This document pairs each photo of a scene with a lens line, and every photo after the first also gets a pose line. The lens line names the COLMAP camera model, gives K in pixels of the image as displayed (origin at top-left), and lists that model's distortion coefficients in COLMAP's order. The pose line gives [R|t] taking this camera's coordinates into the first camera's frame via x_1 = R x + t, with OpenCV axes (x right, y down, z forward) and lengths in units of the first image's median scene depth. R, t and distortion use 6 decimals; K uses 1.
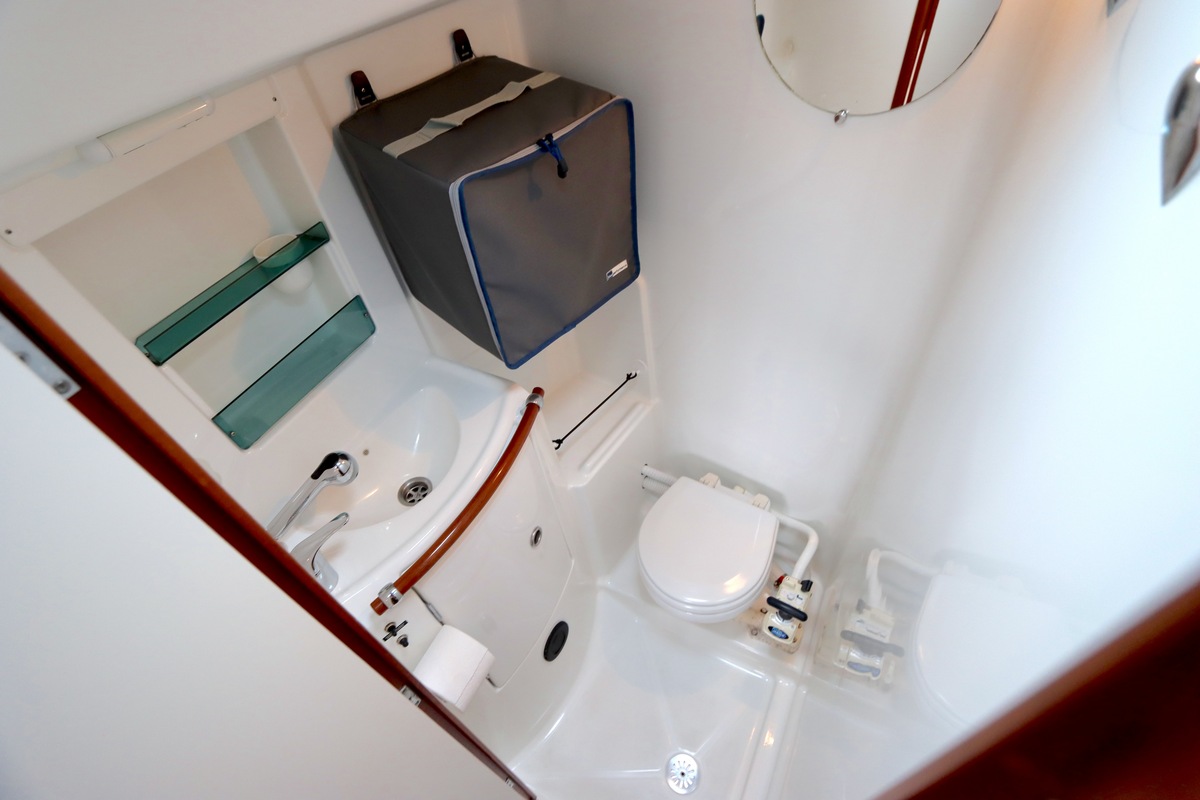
lens RADIAL K [[602.8, 0, 624.5], [0, 602.8, 400.0], [0, 0, 1]] dist [-0.041171, -0.000252]
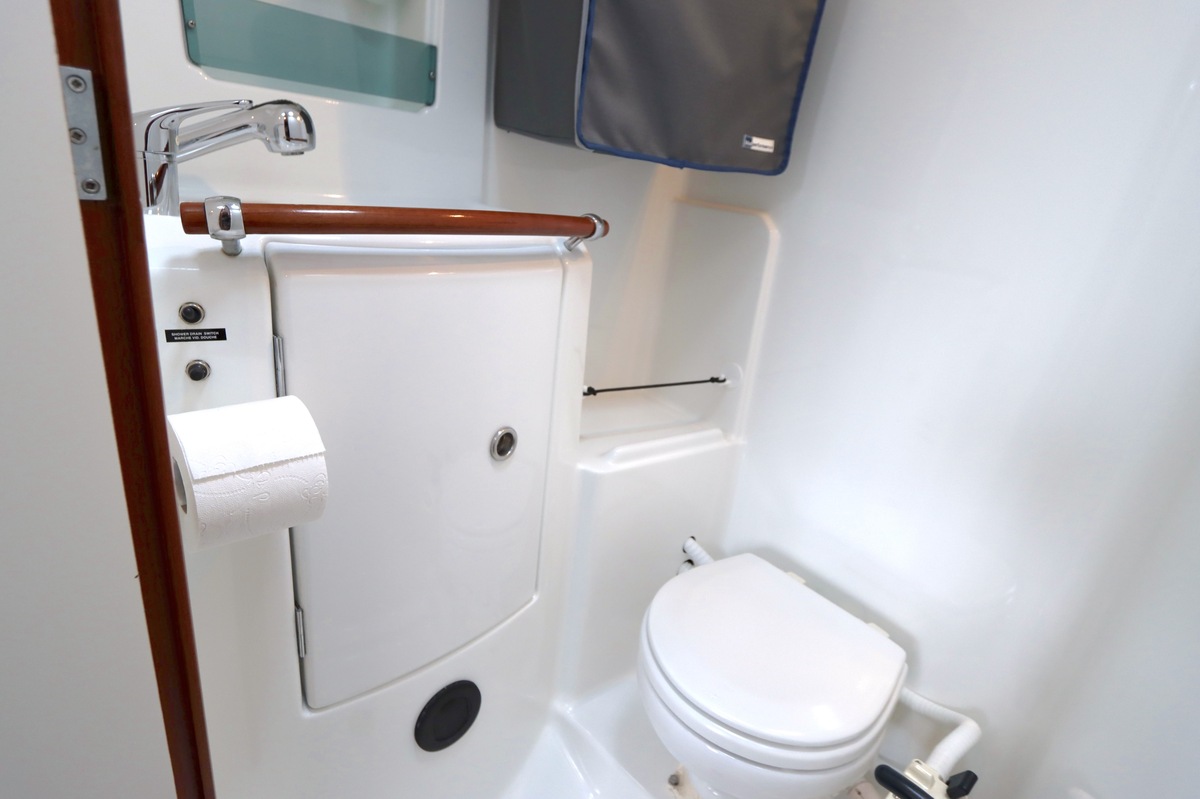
lens RADIAL K [[627.5, 0, 585.1], [0, 627.5, 383.7], [0, 0, 1]] dist [-0.017825, 0.002249]
pose [[0.925540, 0.290414, -0.242972, 0.051728], [-0.369751, 0.831477, -0.414645, 0.353616], [0.081607, 0.473610, 0.876946, 0.383025]]
